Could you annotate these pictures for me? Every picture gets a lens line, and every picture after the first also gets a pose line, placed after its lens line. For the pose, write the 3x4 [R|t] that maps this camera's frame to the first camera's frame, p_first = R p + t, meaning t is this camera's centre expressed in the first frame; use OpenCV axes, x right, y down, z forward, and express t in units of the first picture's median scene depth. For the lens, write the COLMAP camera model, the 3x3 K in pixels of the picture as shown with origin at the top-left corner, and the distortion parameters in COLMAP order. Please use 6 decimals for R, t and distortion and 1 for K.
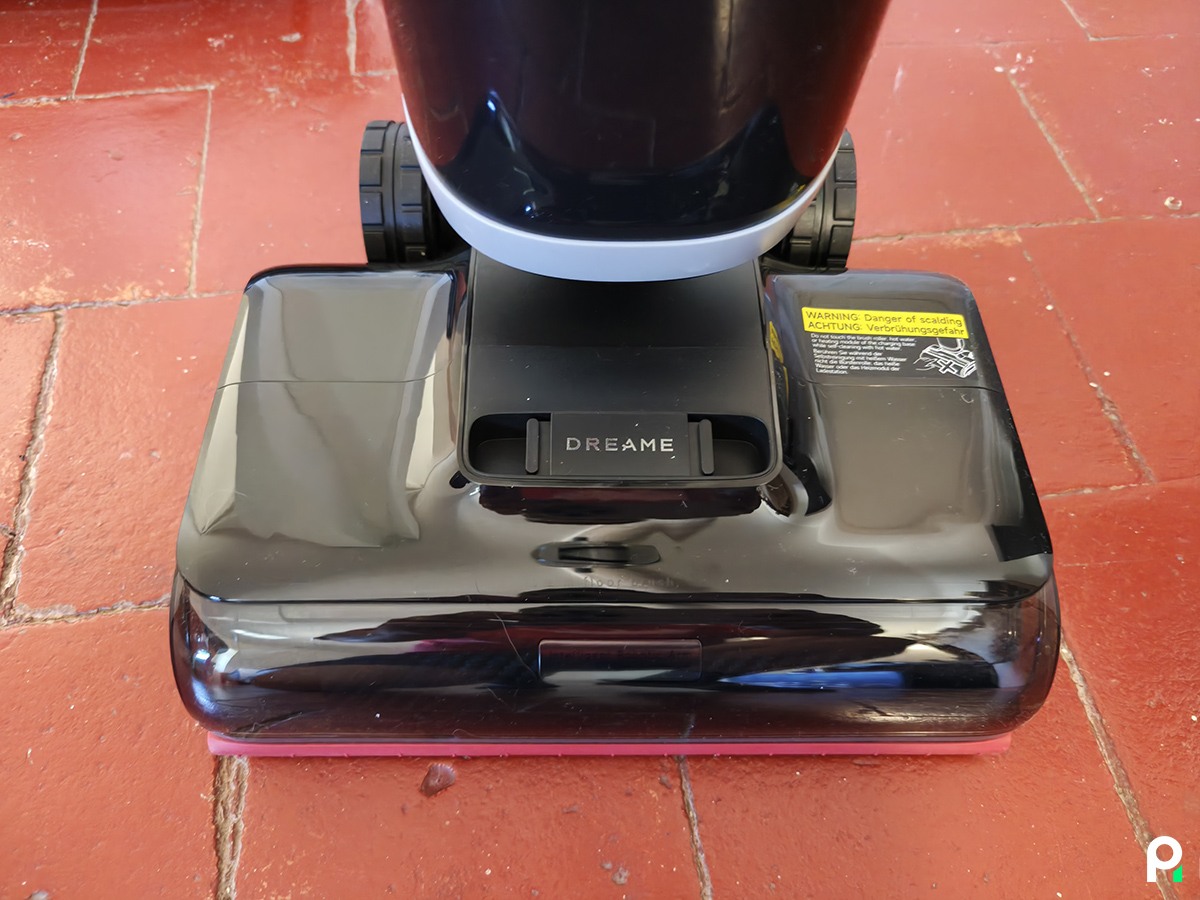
lens RADIAL K [[868.4, 0, 601.6], [0, 868.4, 442.2], [0, 0, 1]] dist [0.013380, -0.046165]
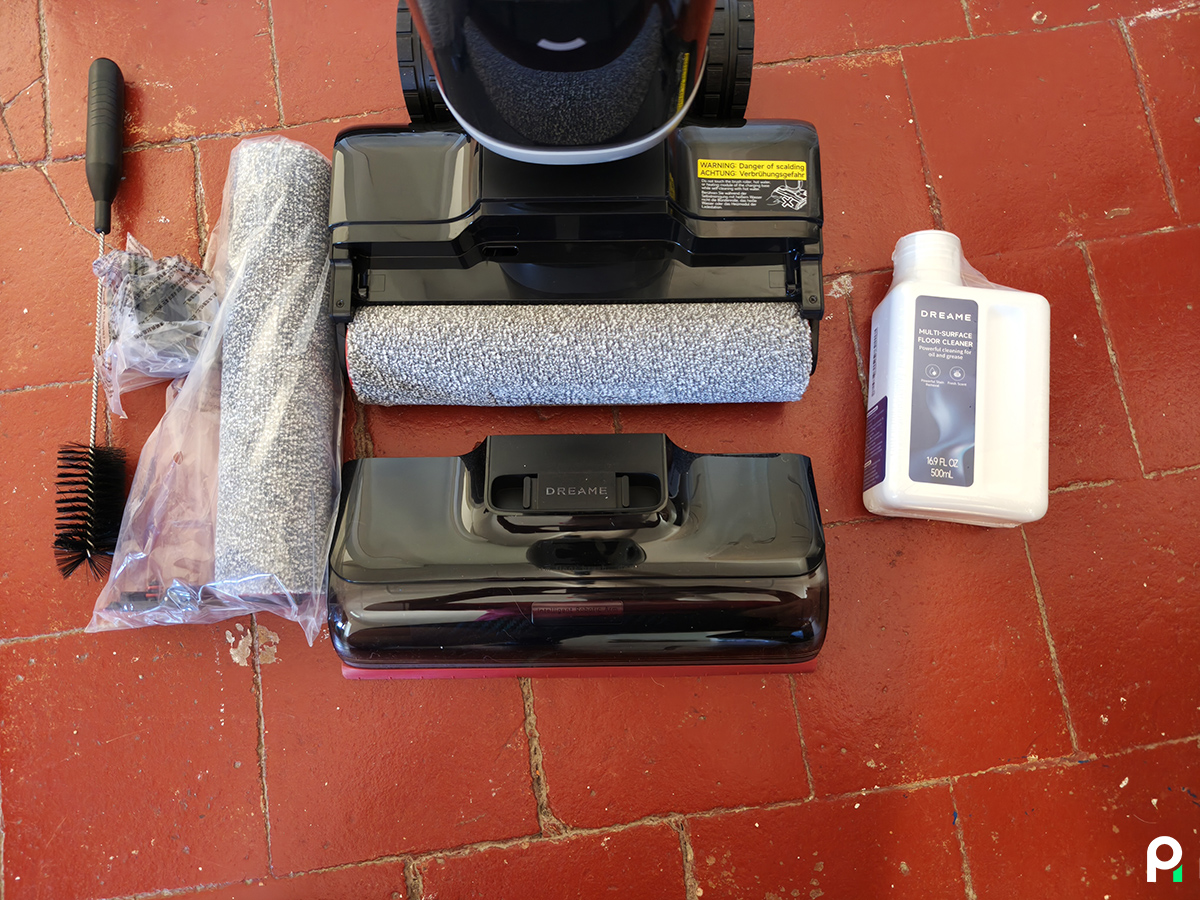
lens RADIAL K [[868.4, 0, 600.0], [0, 868.4, 452.3], [0, 0, 1]] dist [0.013380, -0.046165]
pose [[0.999024, -0.001022, -0.044165, 0.118910], [0.017094, 0.930803, 0.365120, -0.222707], [0.040736, -0.365519, 0.929912, -0.570008]]
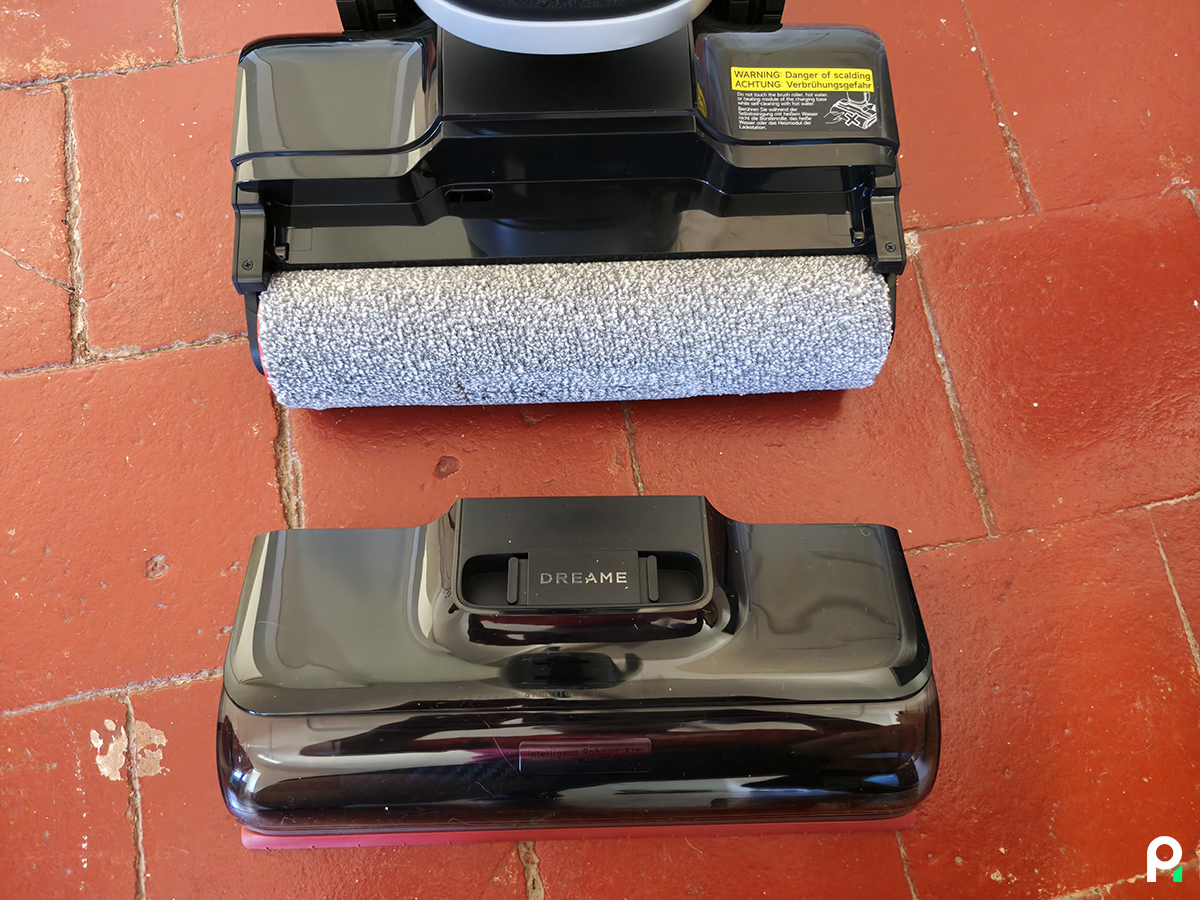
lens RADIAL K [[868.4, 0, 609.9], [0, 868.4, 444.4], [0, 0, 1]] dist [0.013380, -0.046165]
pose [[0.999409, -0.032992, 0.009701, 0.041191], [0.028526, 0.952911, 0.301906, -0.029746], [-0.019205, -0.301451, 0.953288, -0.222269]]
